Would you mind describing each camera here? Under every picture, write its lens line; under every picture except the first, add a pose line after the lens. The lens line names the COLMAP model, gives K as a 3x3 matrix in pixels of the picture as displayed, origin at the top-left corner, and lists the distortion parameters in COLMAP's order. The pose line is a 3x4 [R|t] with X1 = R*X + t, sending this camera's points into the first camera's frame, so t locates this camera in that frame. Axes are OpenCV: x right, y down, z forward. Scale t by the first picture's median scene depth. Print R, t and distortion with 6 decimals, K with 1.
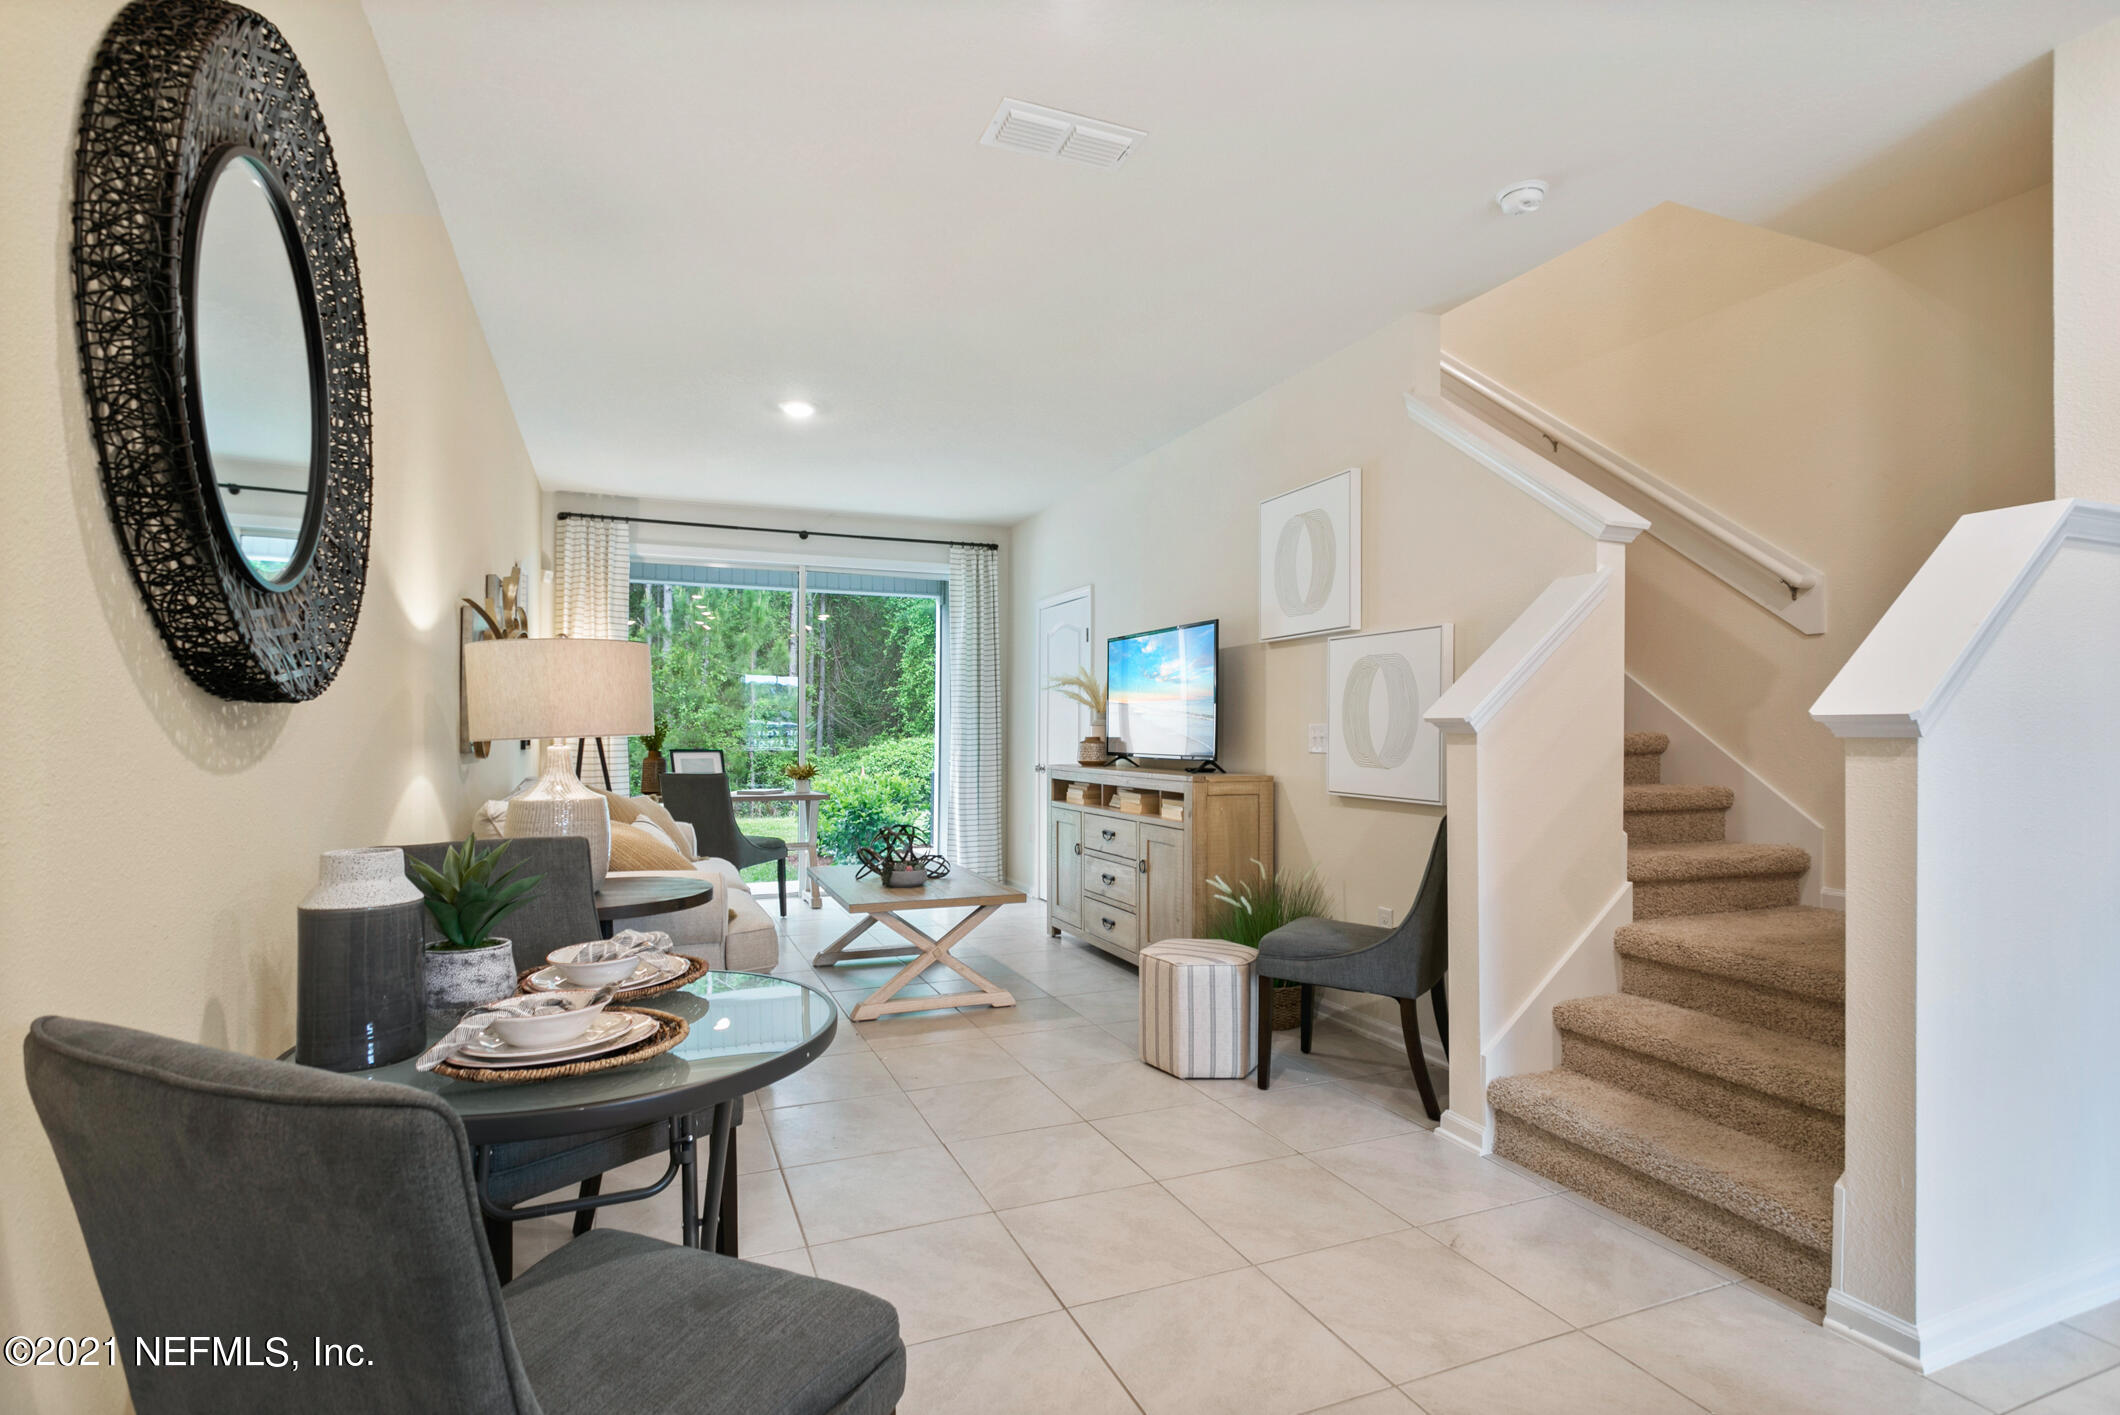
lens RADIAL K [[1024.0, 0, 1056.4], [0, 1024.0, 732.9], [0, 0, 1]] dist [-0.002660, -0.000018]
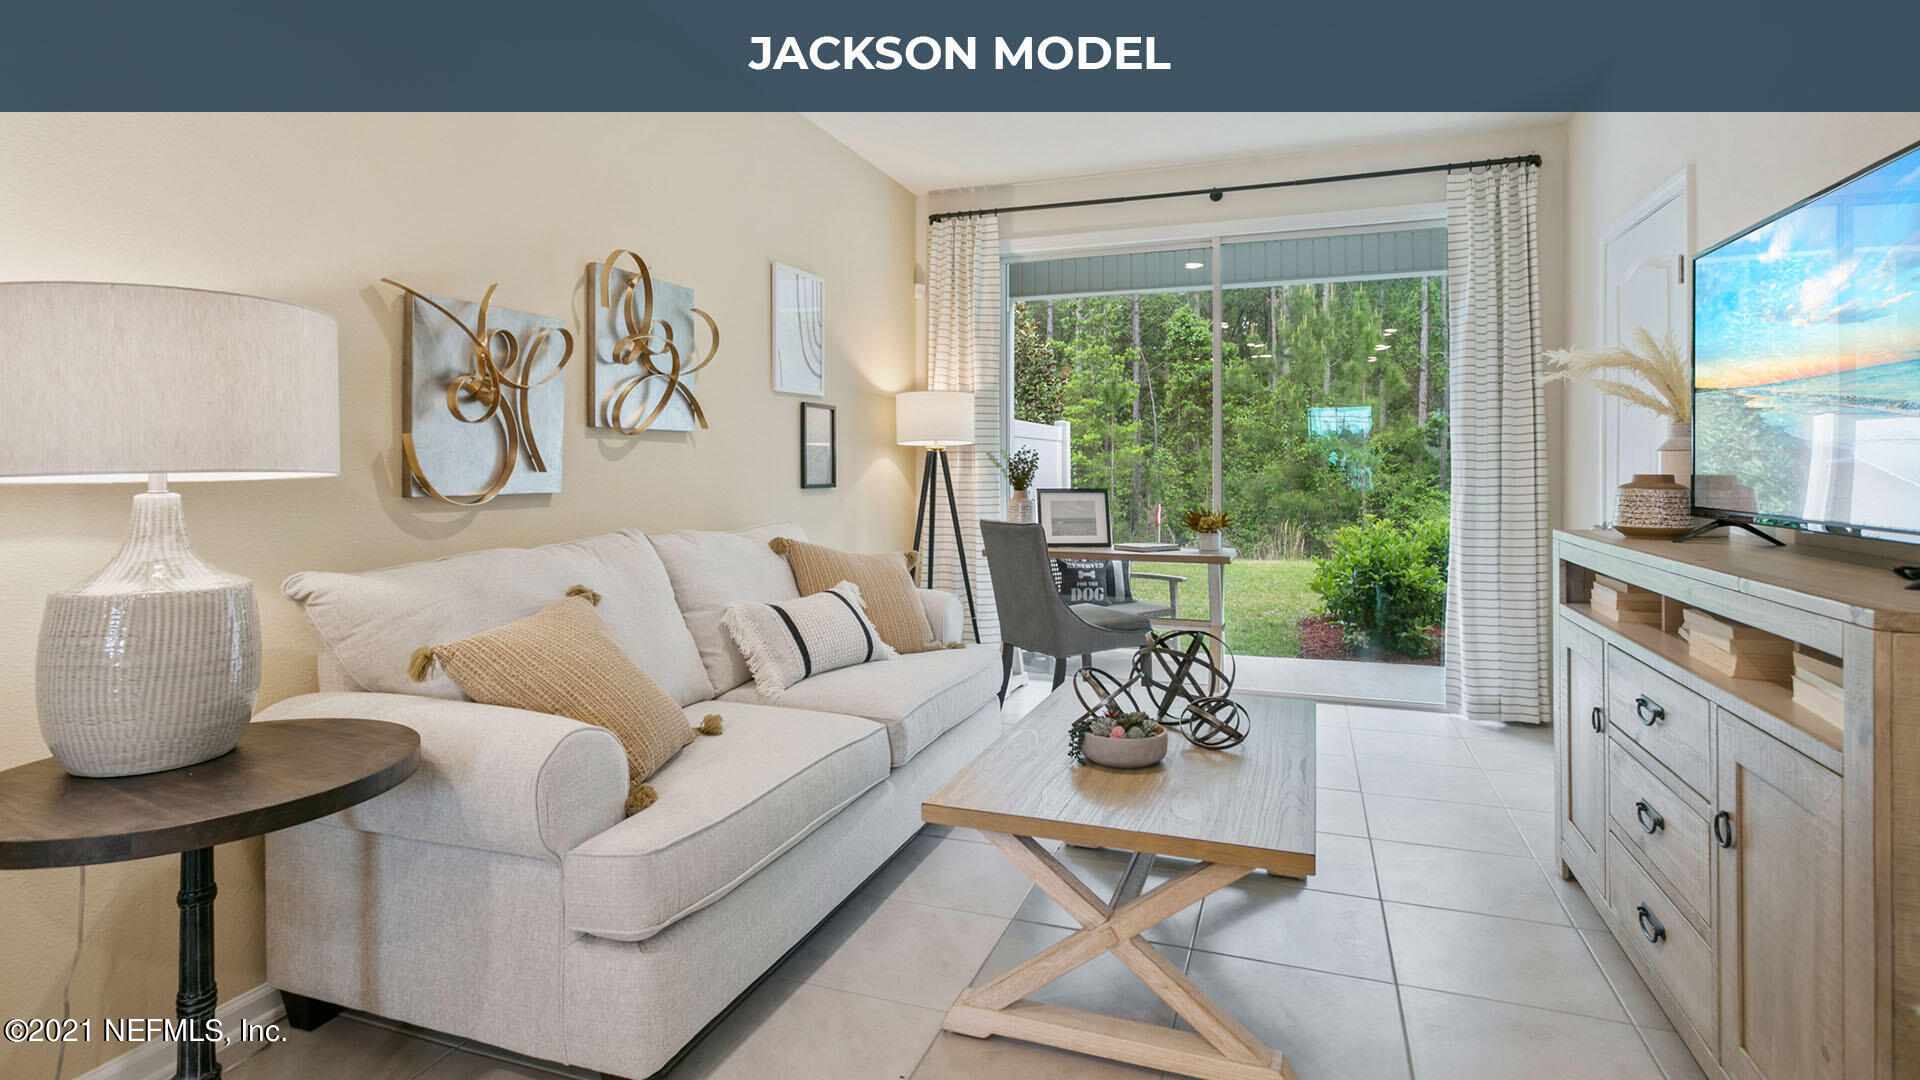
lens RADIAL K [[963.4, 0, 952.4], [0, 963.4, 463.8], [0, 0, 1]] dist [-0.001560, 0.000616]
pose [[0.736269, -0.005231, -0.676669, 0.097235], [0.002590, 0.999985, -0.004912, 0.000191], [0.676685, 0.001864, 0.736271, 0.472658]]
